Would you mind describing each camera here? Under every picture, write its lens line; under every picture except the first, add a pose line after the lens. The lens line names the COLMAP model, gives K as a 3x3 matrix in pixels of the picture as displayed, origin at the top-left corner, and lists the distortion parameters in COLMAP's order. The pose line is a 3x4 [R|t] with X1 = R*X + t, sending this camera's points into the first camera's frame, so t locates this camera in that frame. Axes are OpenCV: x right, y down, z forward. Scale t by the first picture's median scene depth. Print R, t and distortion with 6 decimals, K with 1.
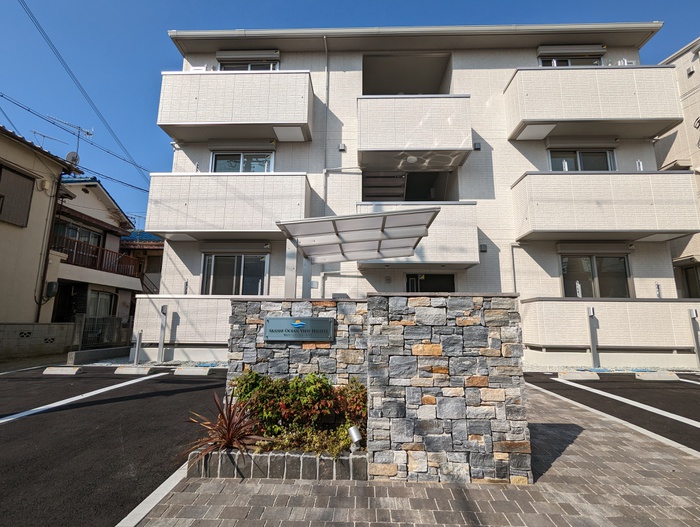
lens RADIAL K [[346.5, 0, 350.7], [0, 346.5, 263.0], [0, 0, 1]] dist [0.000407, -0.000447]
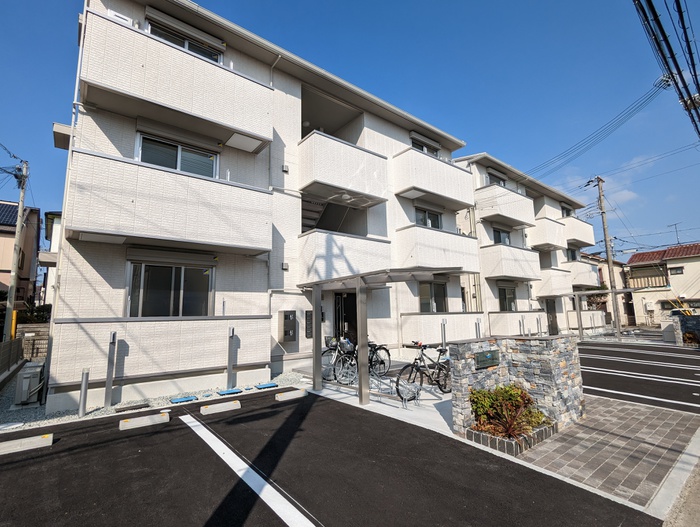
lens RADIAL K [[346.5, 0, 350.7], [0, 346.5, 263.0], [0, 0, 1]] dist [0.000407, -0.000447]
pose [[0.758335, 0.073763, 0.647678, -0.558637], [-0.085756, 0.996231, -0.013052, -0.056600], [-0.646199, -0.045645, 0.761803, 0.069949]]
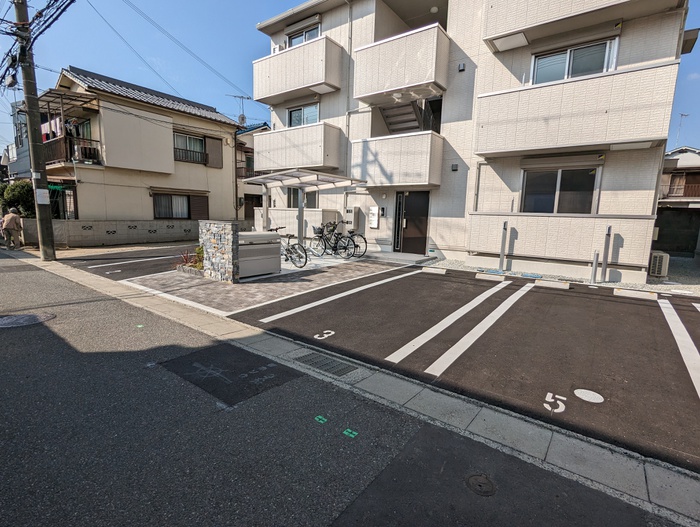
lens RADIAL K [[346.5, 0, 350.7], [0, 346.5, 263.0], [0, 0, 1]] dist [0.000407, -0.000447]
pose [[0.819509, 0.096191, -0.564936, 0.776518], [0.077208, 0.958291, 0.275168, -0.082023], [0.567841, -0.269120, 0.777901, -0.195864]]
